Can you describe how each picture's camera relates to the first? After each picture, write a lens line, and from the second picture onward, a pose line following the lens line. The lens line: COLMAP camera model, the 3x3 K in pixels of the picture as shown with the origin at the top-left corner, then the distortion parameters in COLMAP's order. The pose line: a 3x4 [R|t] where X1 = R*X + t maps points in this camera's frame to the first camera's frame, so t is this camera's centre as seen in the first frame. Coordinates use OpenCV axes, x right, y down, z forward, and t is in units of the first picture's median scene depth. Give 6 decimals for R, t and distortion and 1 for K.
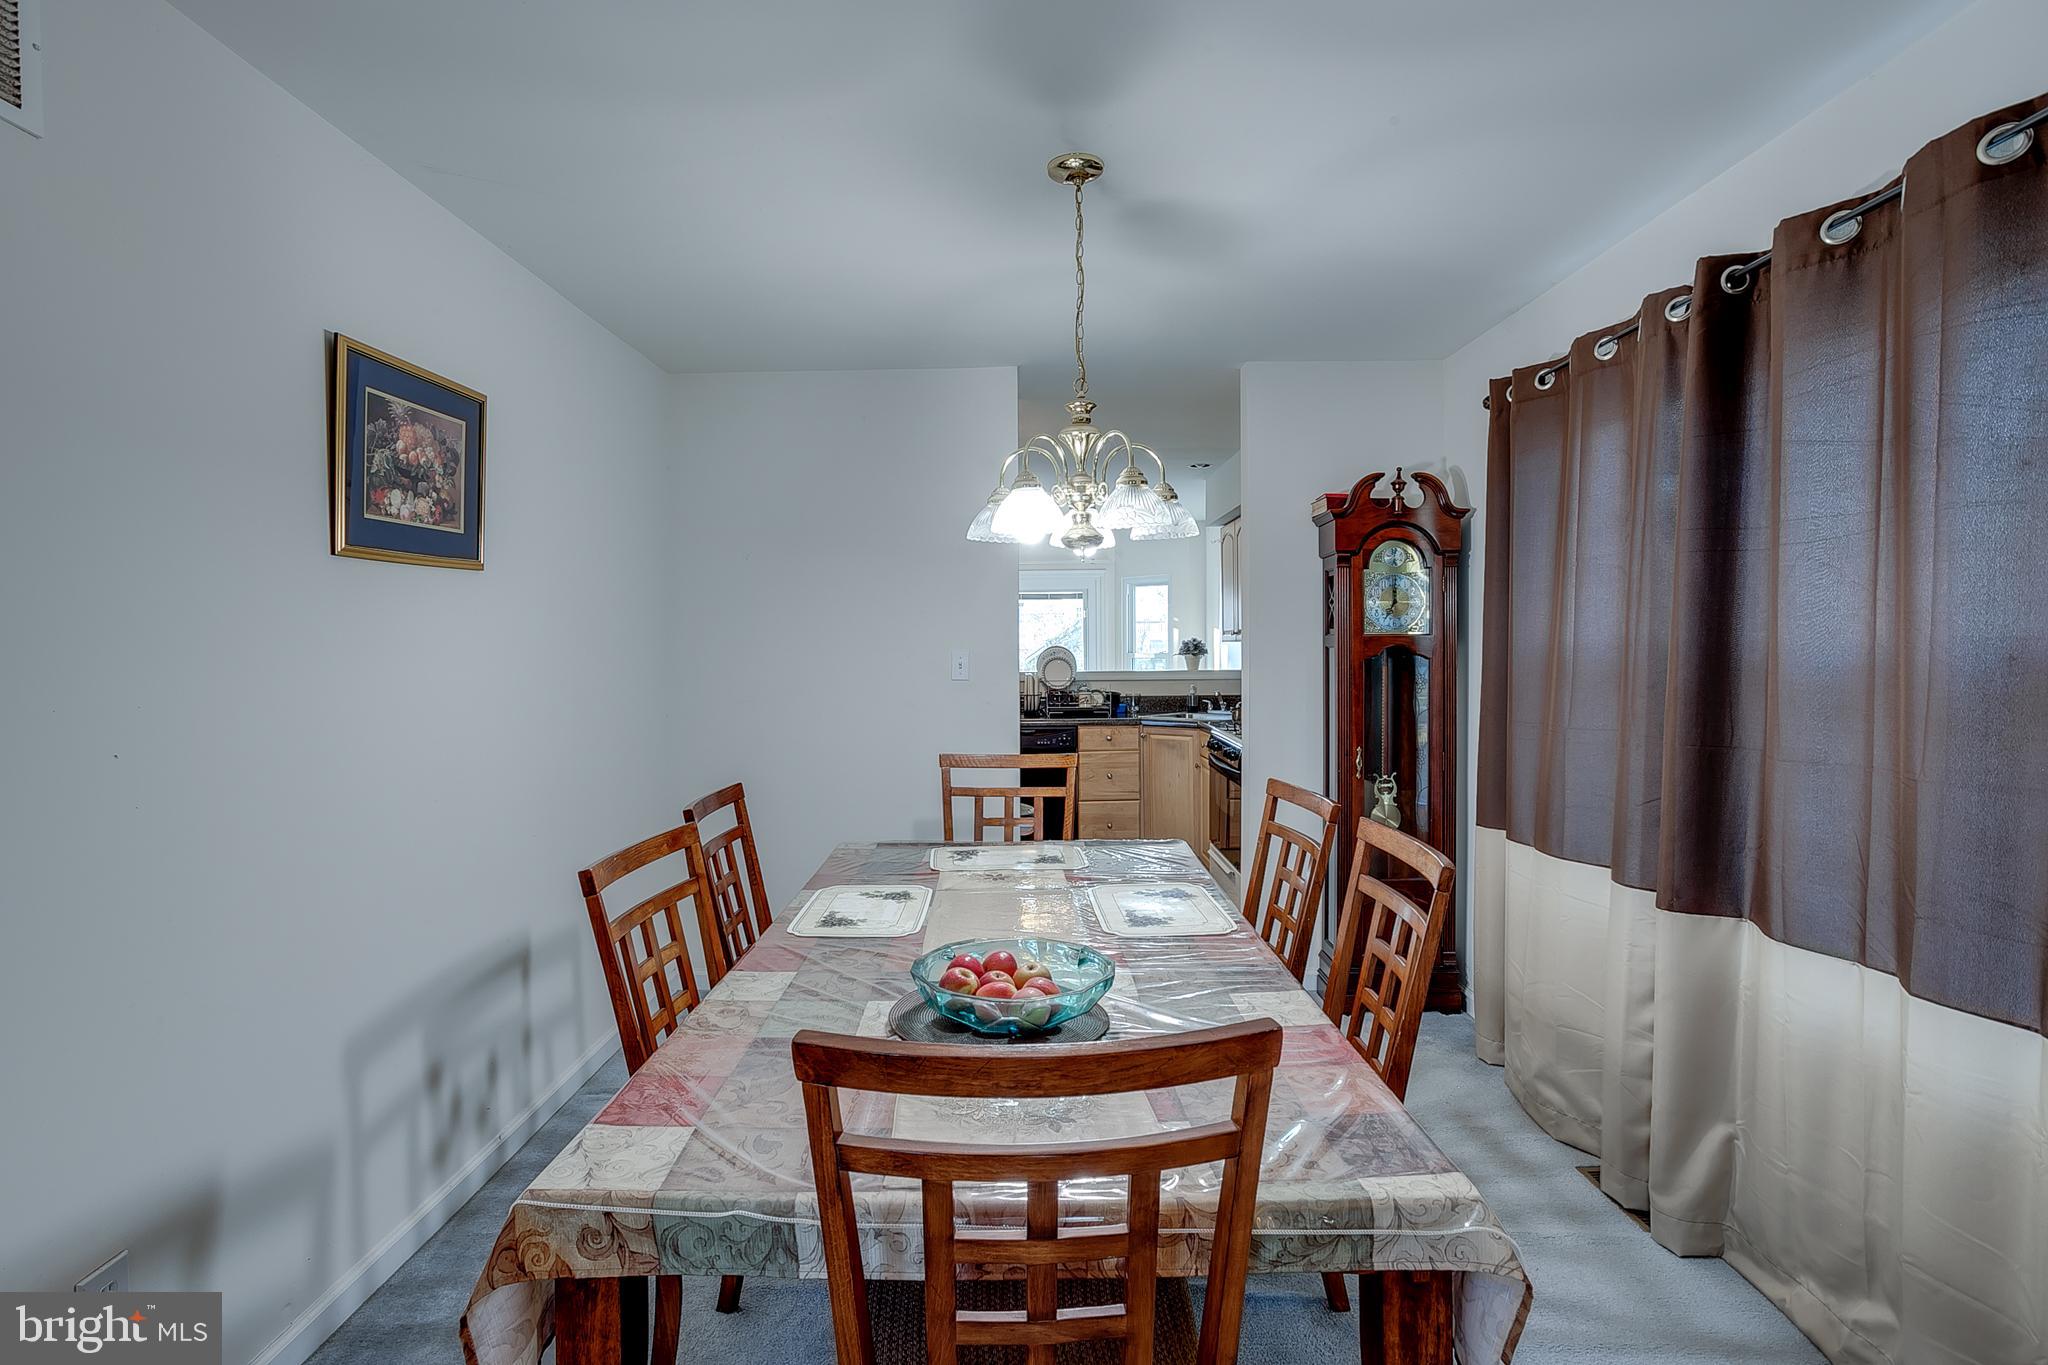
lens RADIAL K [[1080.1, 0, 1020.2], [0, 1080.1, 674.6], [0, 0, 1]] dist [-0.000980, -0.000039]
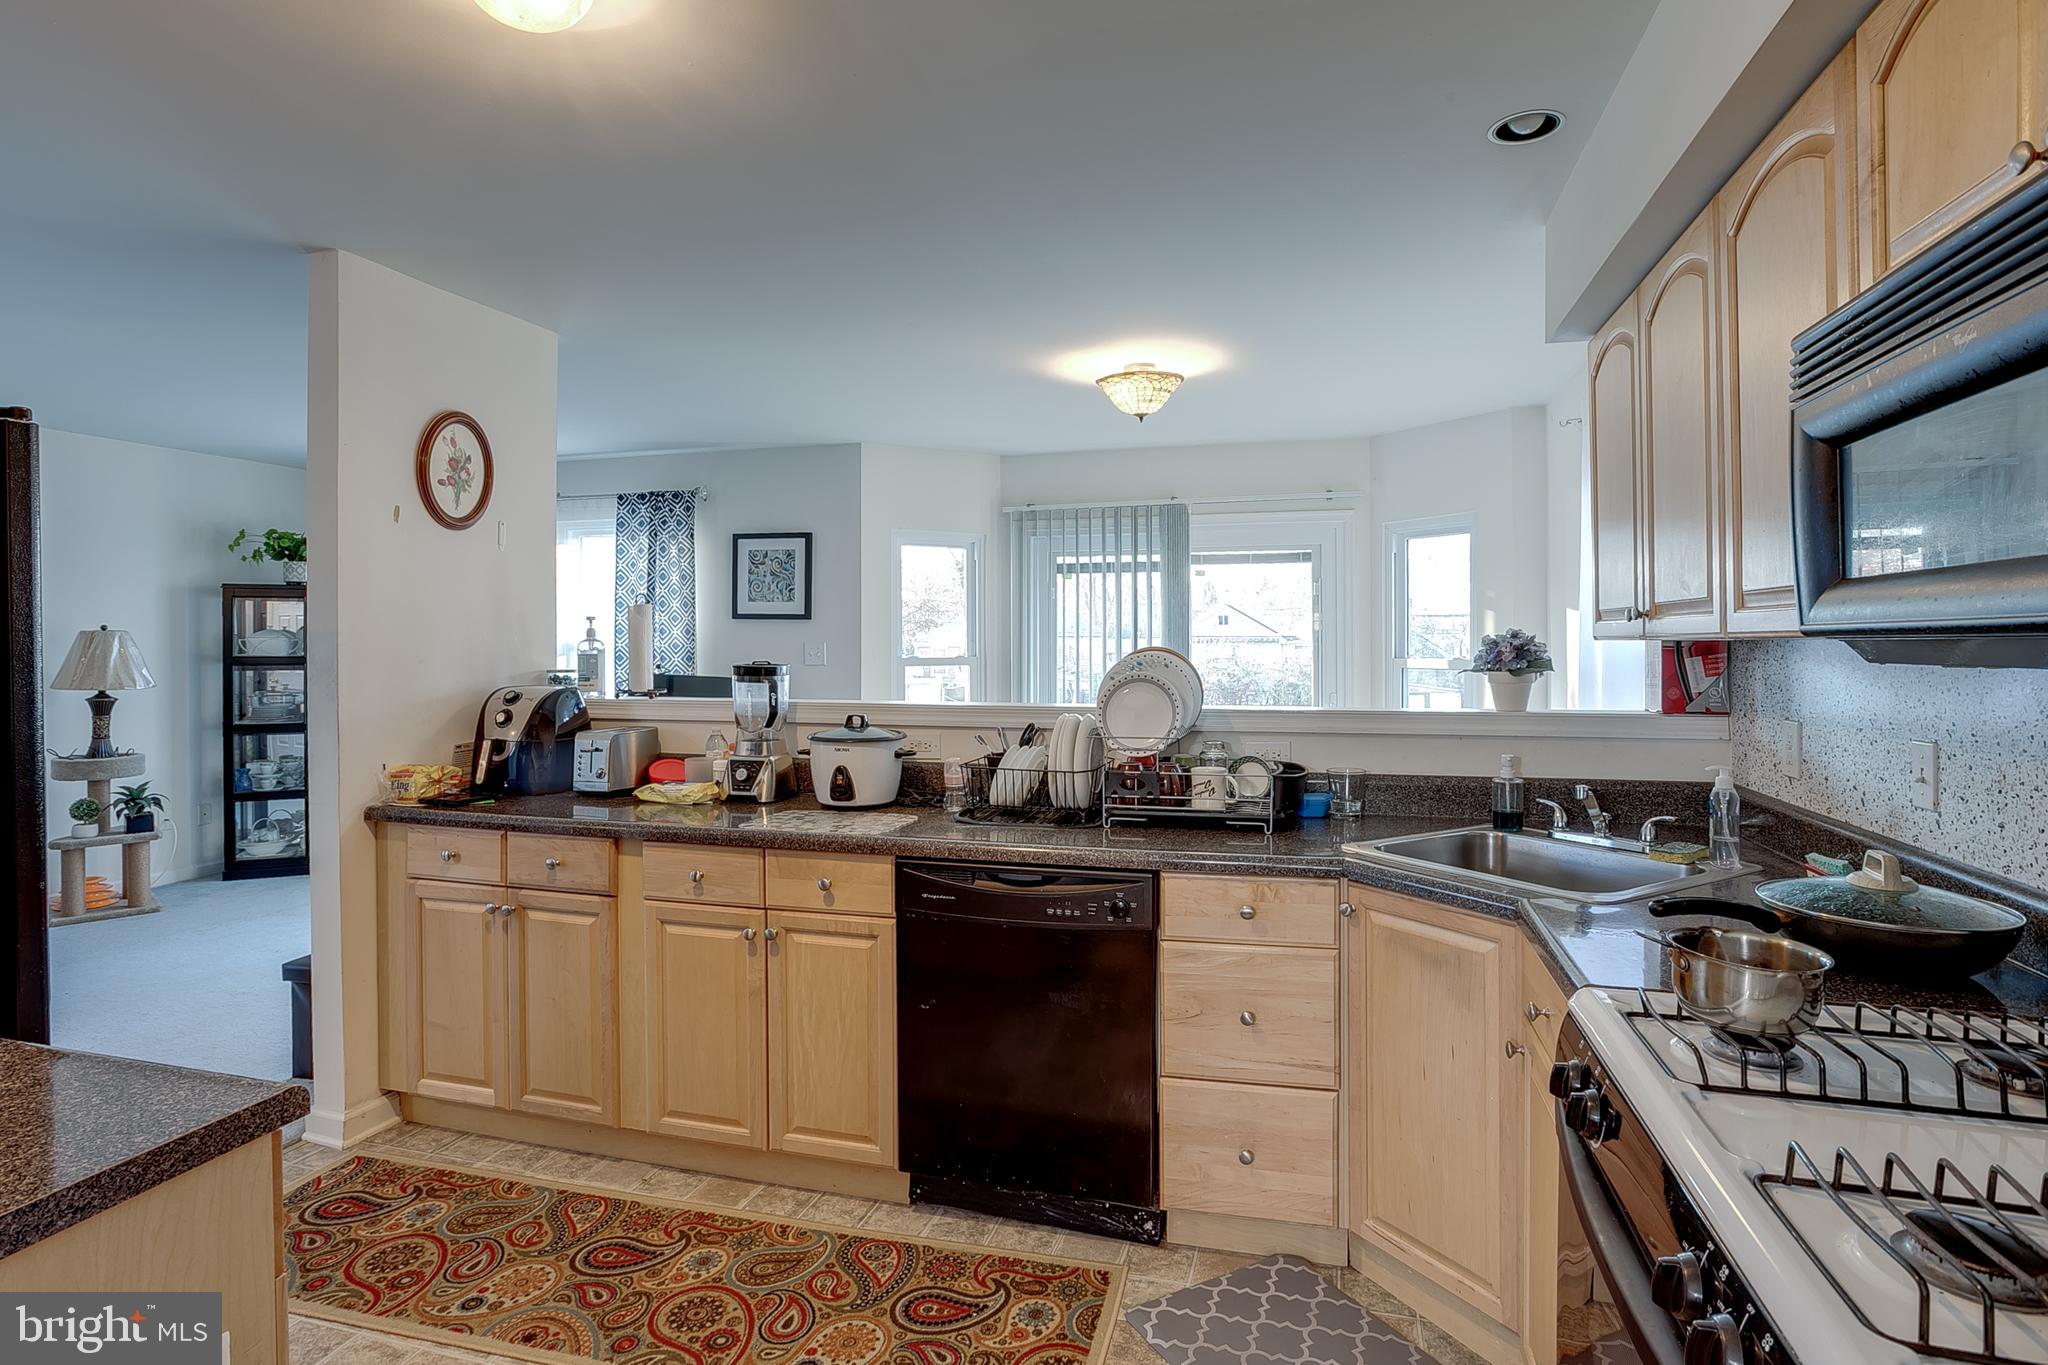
lens RADIAL K [[1080.1, 0, 1028.5], [0, 1080.1, 661.7], [0, 0, 1]] dist [-0.000980, -0.000039]
pose [[0.961358, 0.006226, -0.275232, 0.102110], [-0.007858, 0.999957, -0.004826, -0.019616], [0.275190, 0.006803, 0.961366, 0.590497]]
